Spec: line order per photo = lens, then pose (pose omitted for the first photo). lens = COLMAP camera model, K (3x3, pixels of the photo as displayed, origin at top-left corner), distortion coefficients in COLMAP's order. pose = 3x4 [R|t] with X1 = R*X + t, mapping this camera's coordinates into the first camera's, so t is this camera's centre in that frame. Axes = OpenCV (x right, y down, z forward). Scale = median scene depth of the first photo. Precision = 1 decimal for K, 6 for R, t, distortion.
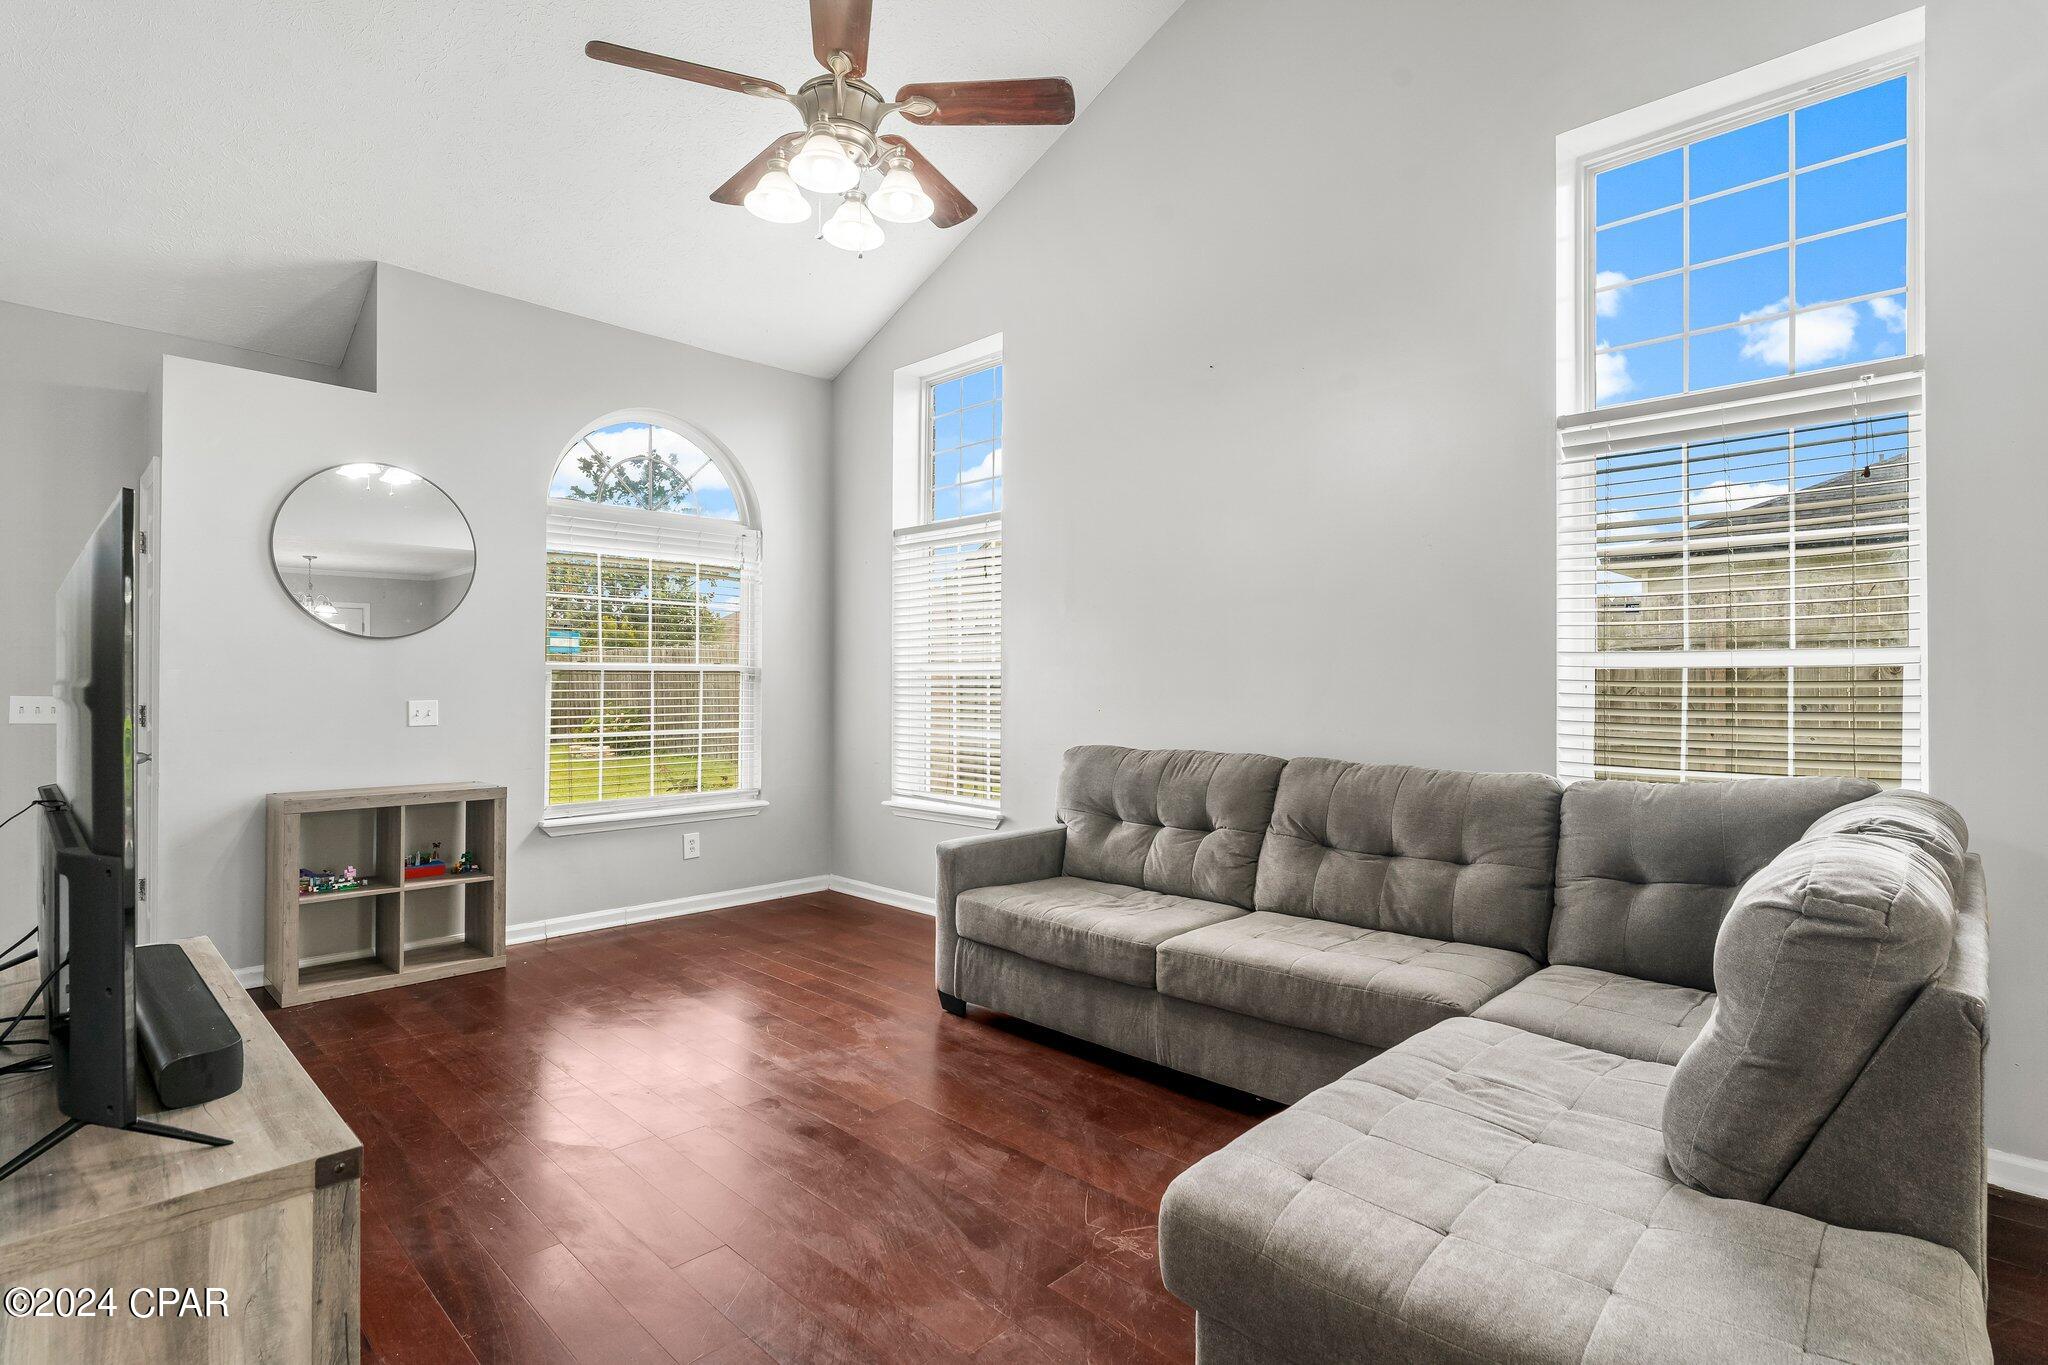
lens RADIAL K [[992.8, 0, 1034.0], [0, 992.8, 687.0], [0, 0, 1]] dist [-0.001641, -0.000056]
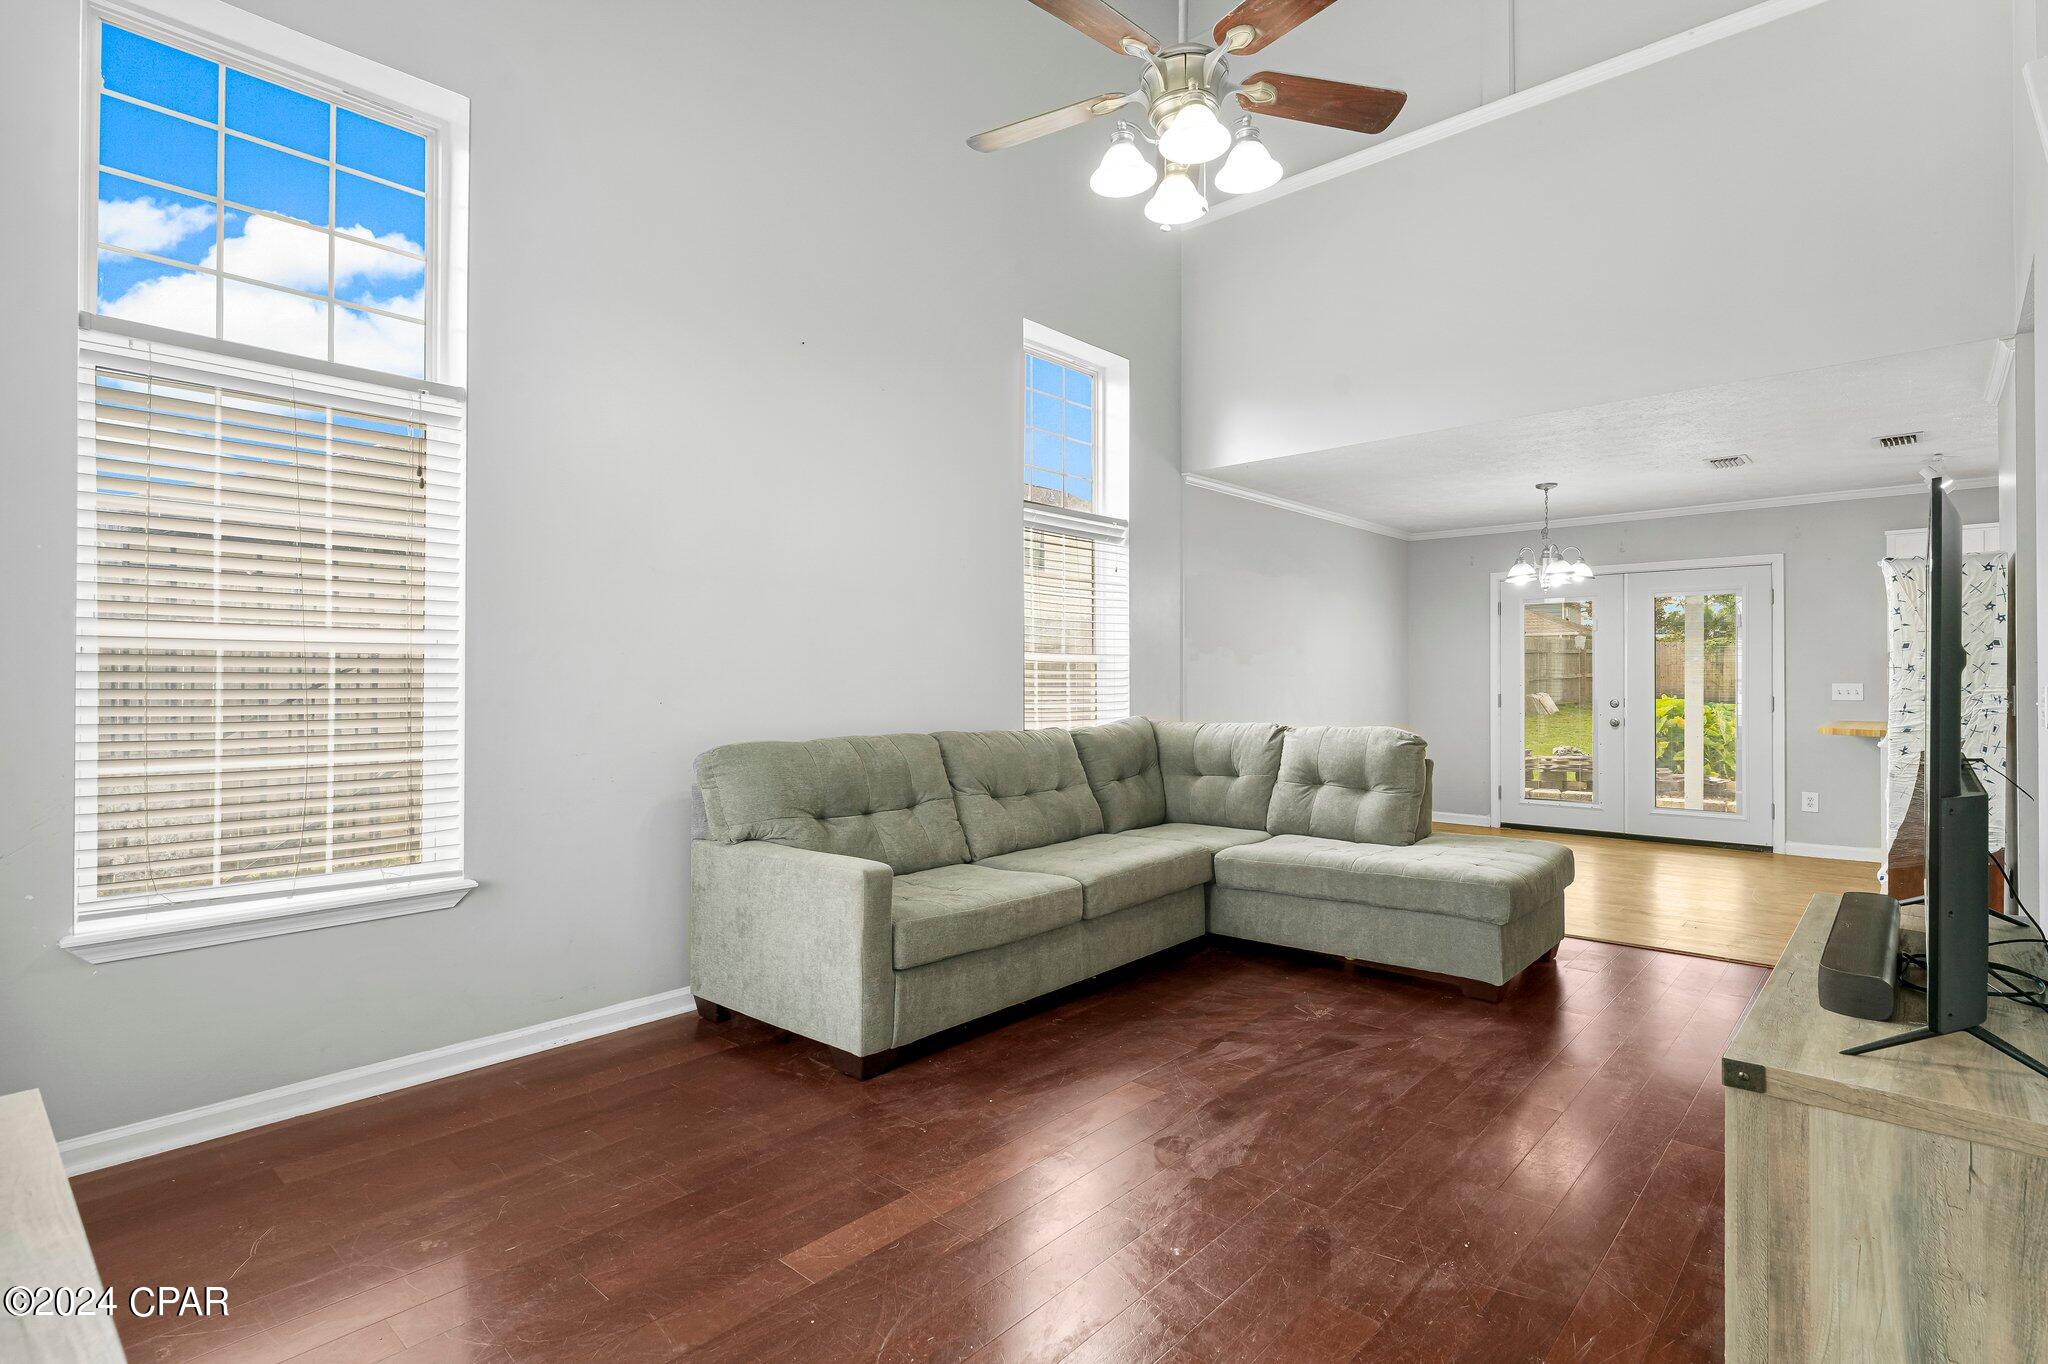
lens RADIAL K [[1002.3, 0, 1024.0], [0, 1002.3, 682.0], [0, 0, 1]] dist [-0.003757, -0.000466]
pose [[-0.031852, -0.002560, 0.999489, -1.030375], [0.008235, 0.999962, 0.002824, 0.009869], [-0.999459, 0.008321, -0.031830, 1.037863]]
